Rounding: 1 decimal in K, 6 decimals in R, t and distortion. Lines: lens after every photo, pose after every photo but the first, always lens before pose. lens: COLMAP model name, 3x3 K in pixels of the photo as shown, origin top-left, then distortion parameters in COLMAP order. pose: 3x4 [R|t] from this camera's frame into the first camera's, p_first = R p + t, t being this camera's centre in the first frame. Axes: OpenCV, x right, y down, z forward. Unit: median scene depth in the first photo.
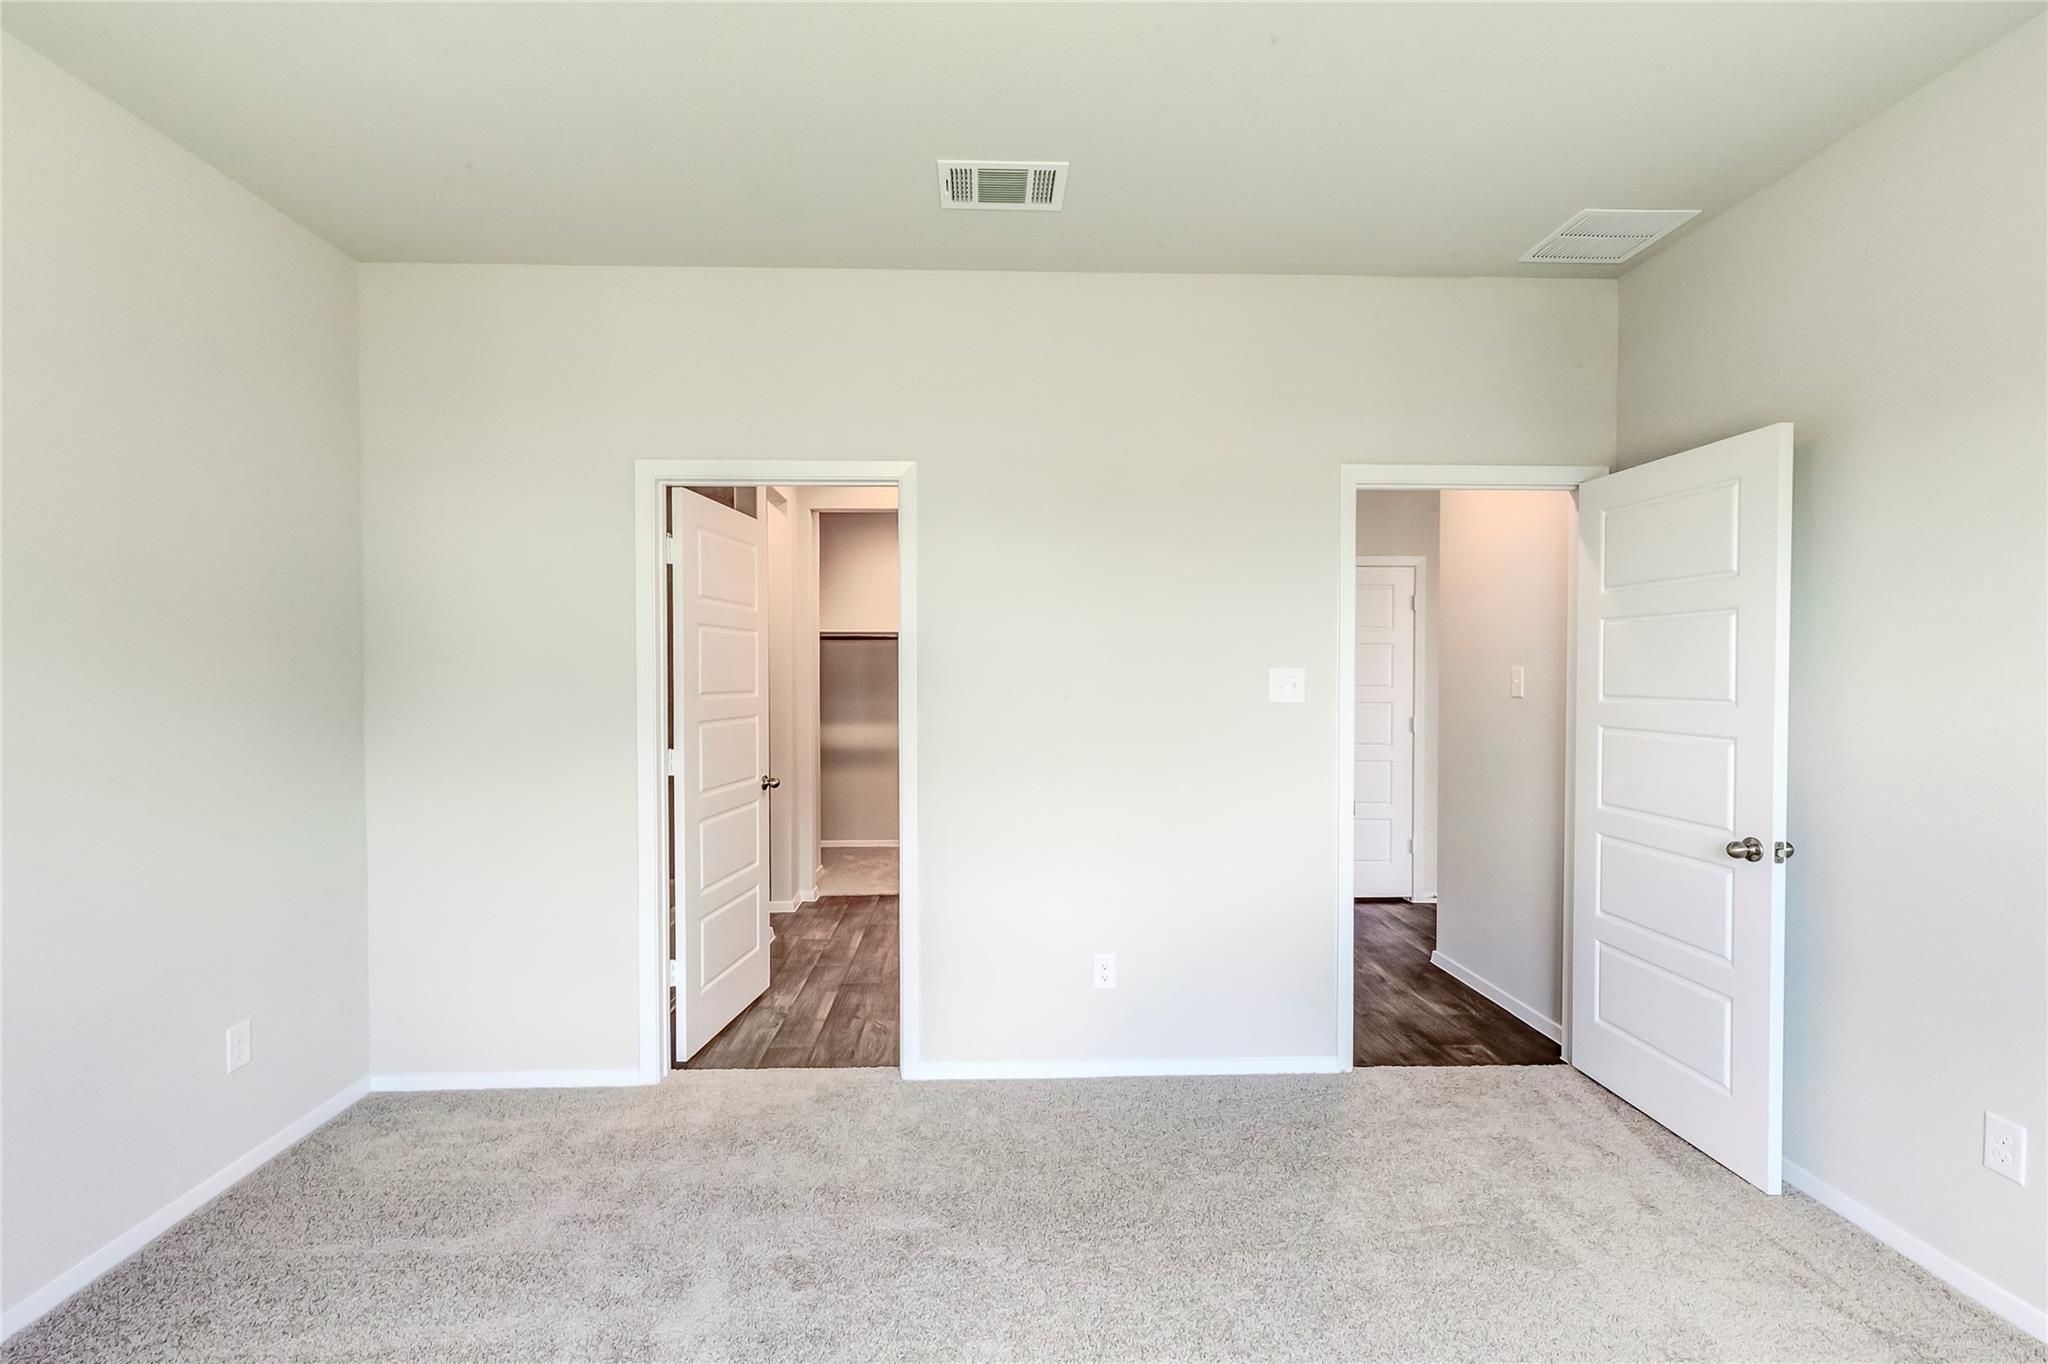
lens RADIAL K [[933.0, 0, 1019.0], [0, 933.0, 687.1], [0, 0, 1]] dist [0.007877, -0.003192]
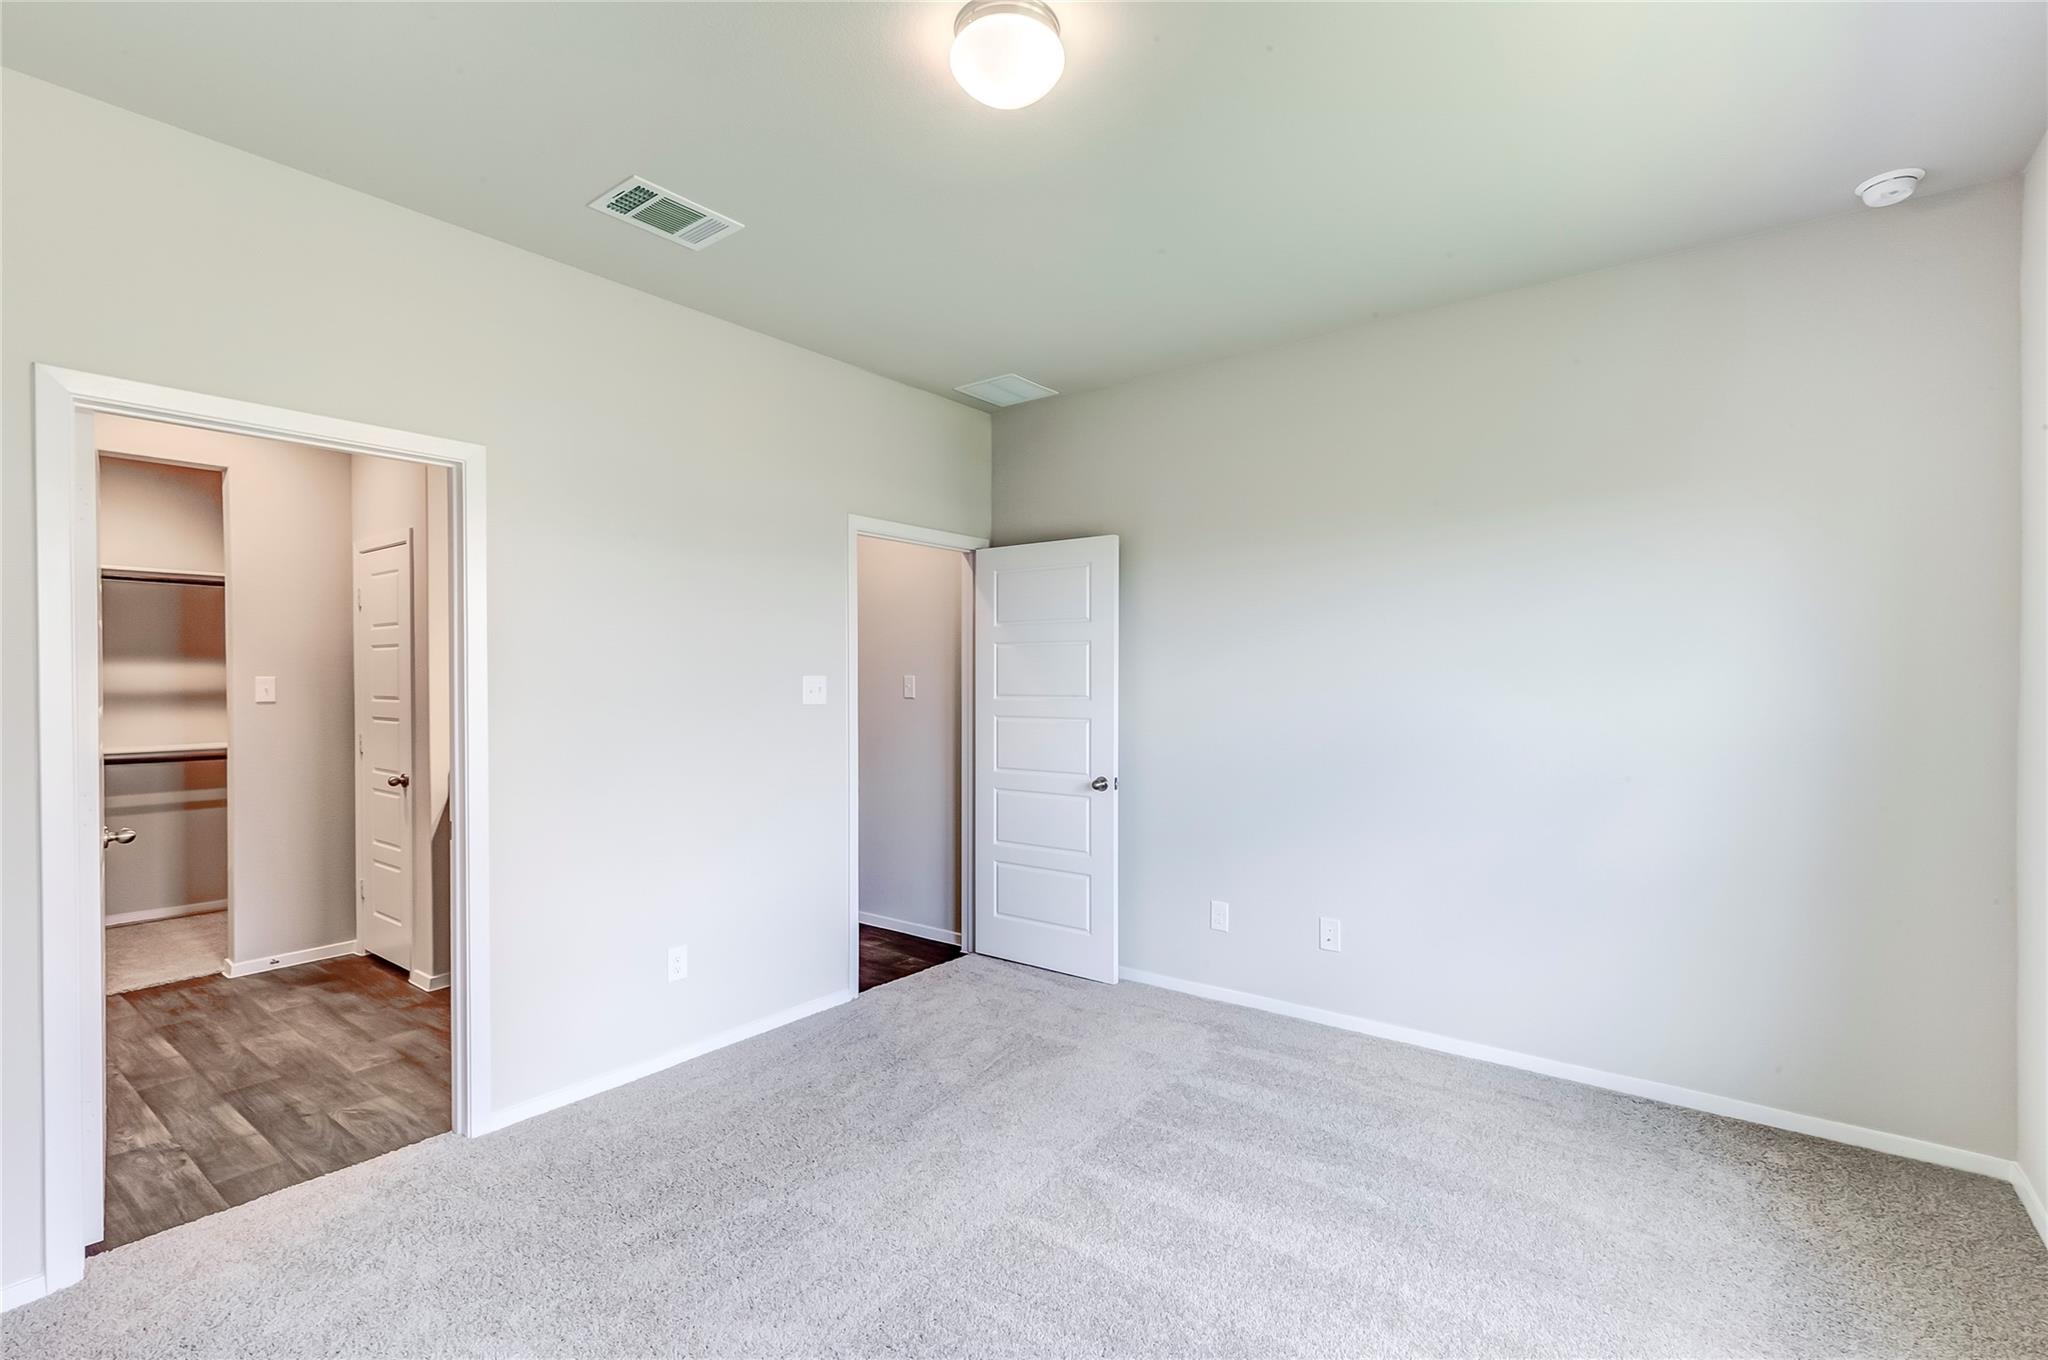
lens RADIAL K [[933.0, 0, 1008.6], [0, 933.0, 680.1], [0, 0, 1]] dist [0.007877, -0.003192]
pose [[0.640814, 0.000983, 0.767696, -0.483278], [0.012744, 0.999848, -0.011918, 0.003023], [-0.767591, 0.017420, 0.640704, 0.035395]]
